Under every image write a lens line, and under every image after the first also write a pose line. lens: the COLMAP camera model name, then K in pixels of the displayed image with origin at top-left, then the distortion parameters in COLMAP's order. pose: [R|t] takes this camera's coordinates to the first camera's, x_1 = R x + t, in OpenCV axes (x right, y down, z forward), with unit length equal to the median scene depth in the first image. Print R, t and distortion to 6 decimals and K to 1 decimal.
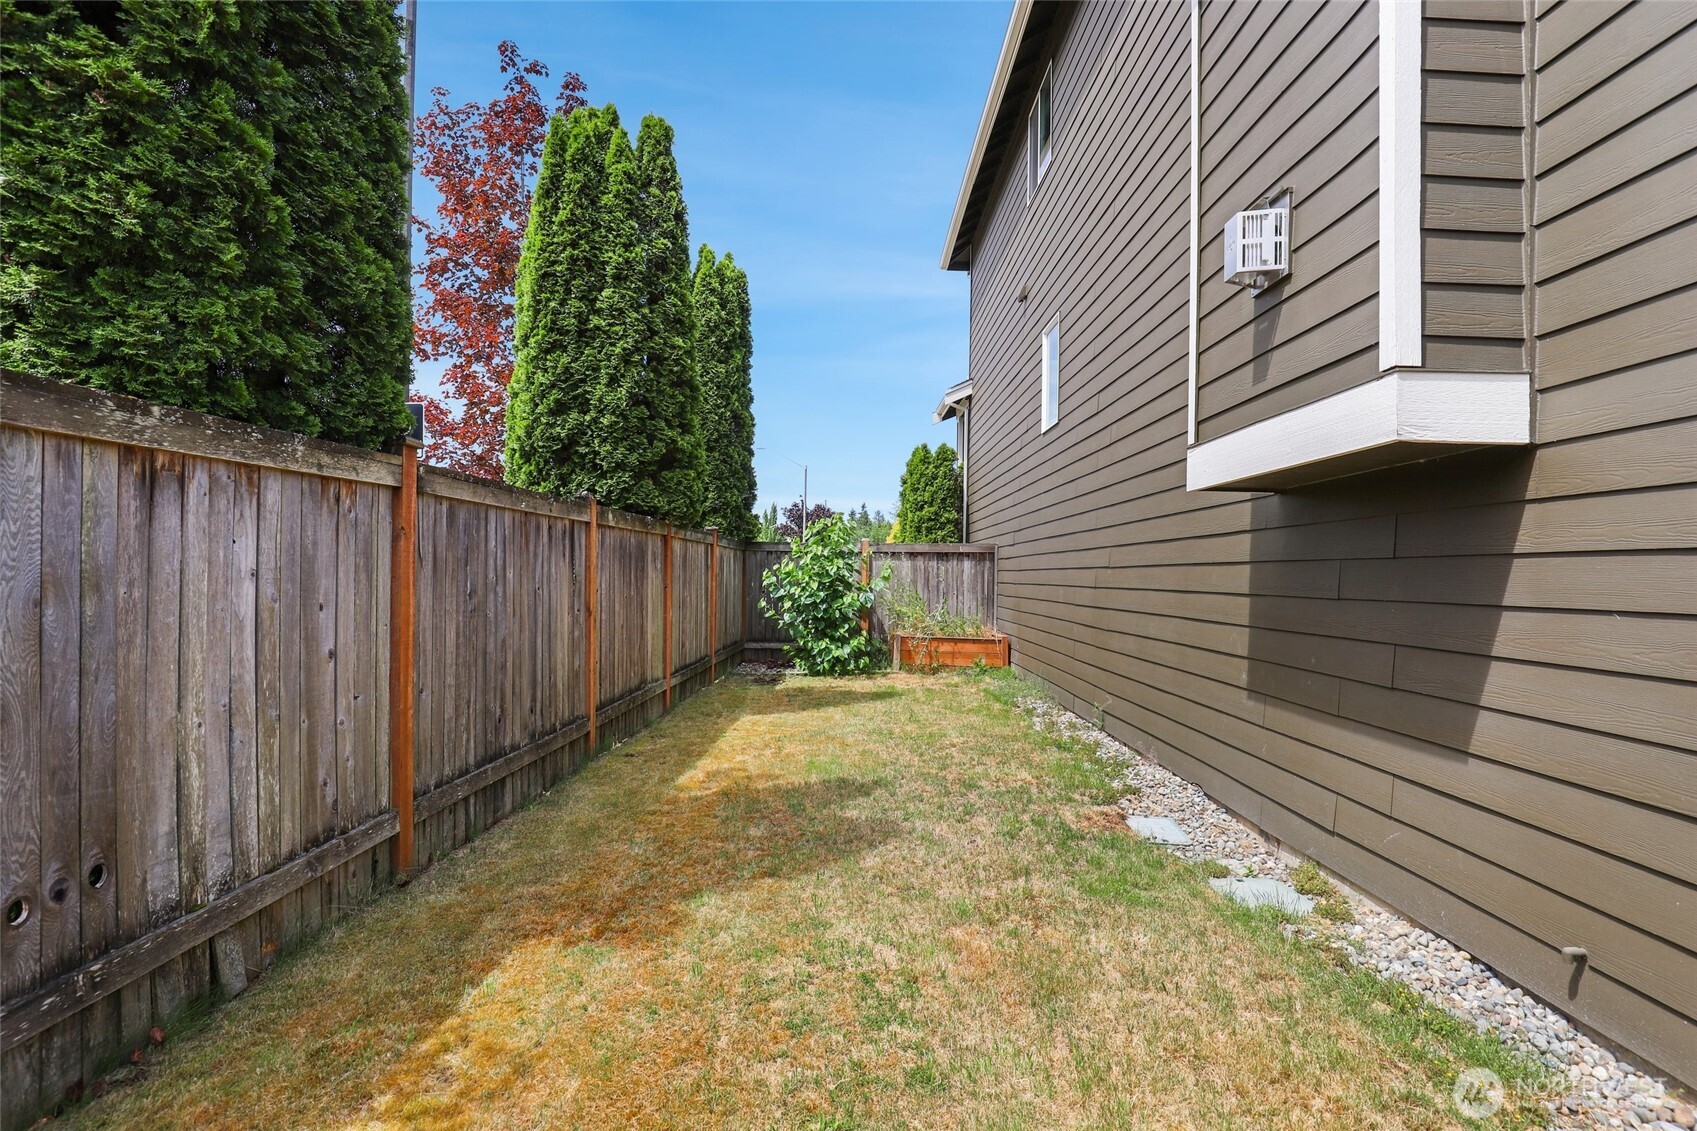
lens RADIAL K [[816.4, 0, 860.9], [0, 816.4, 568.4], [0, 0, 1]] dist [-0.021401, 0.003478]
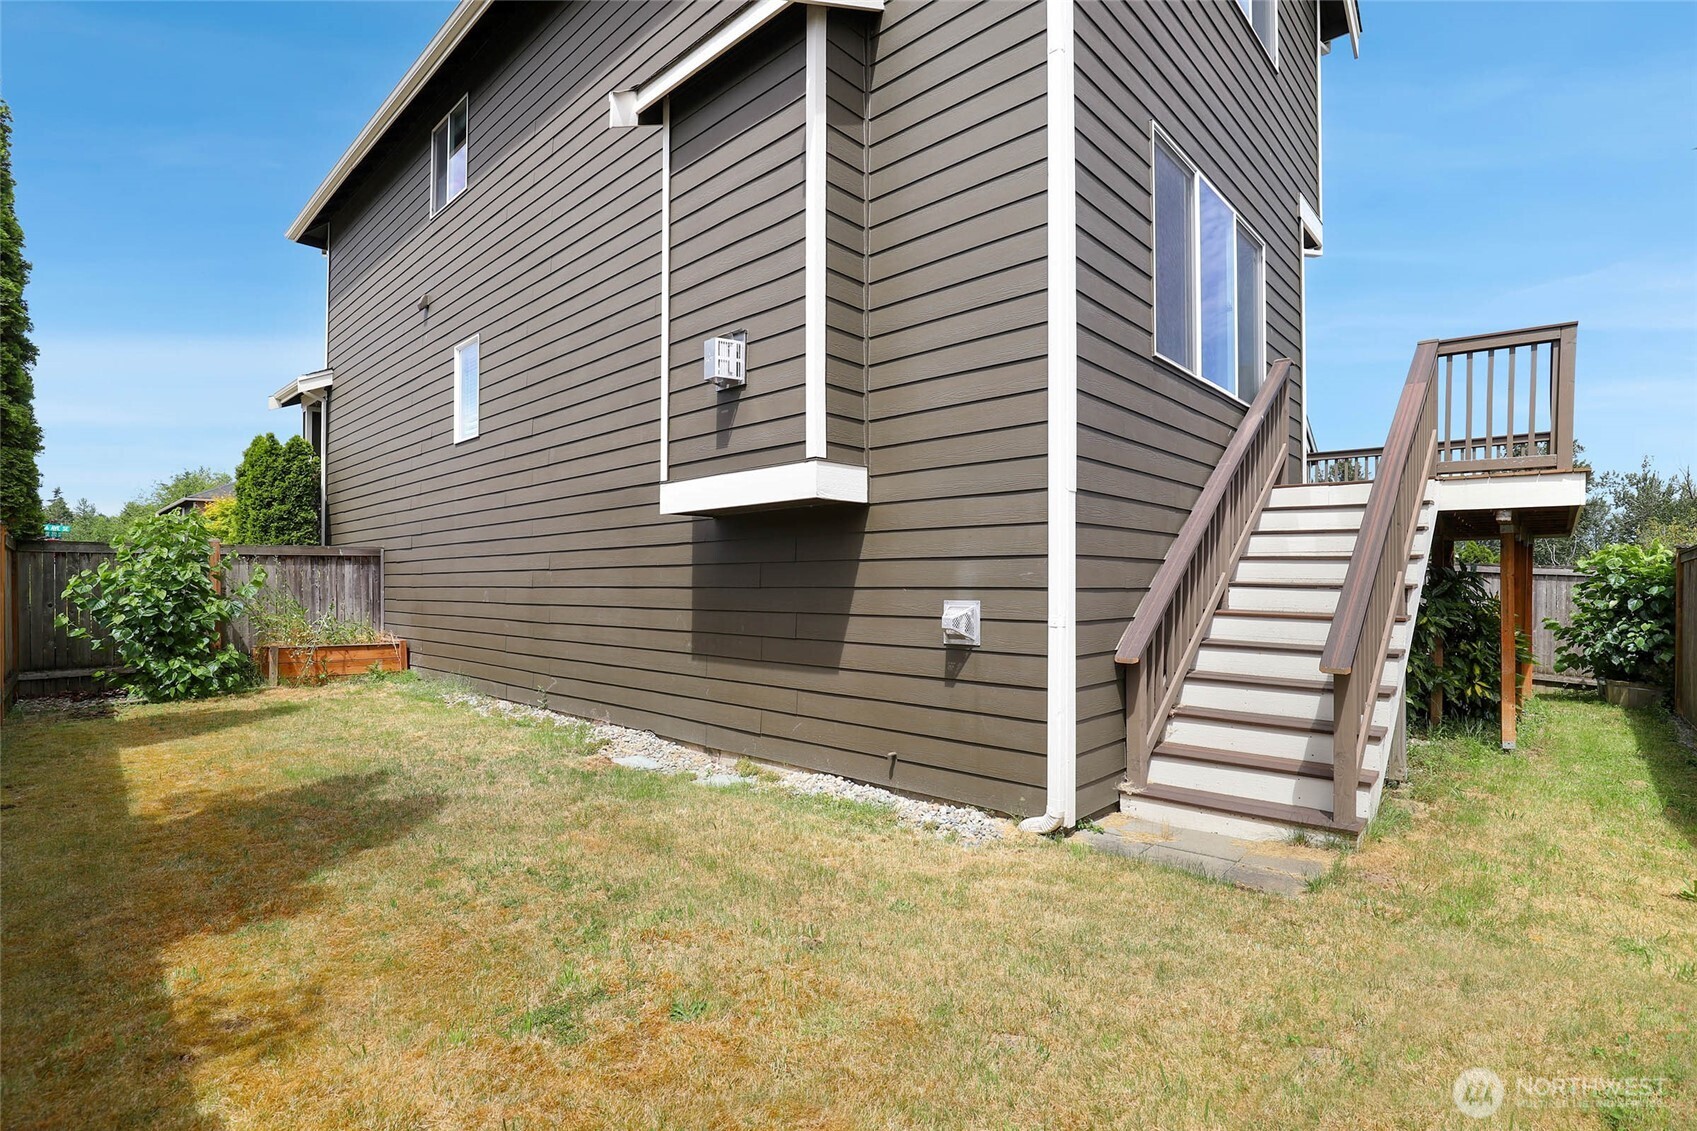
lens RADIAL K [[790.1, 0, 853.0], [0, 790.1, 574.3], [0, 0, 1]] dist [0.001173, 0.000466]
pose [[0.698502, -0.009497, 0.715545, -0.360357], [0.007953, 0.999953, 0.005508, 0.003870], [-0.715564, 0.001843, 0.698545, -0.197541]]
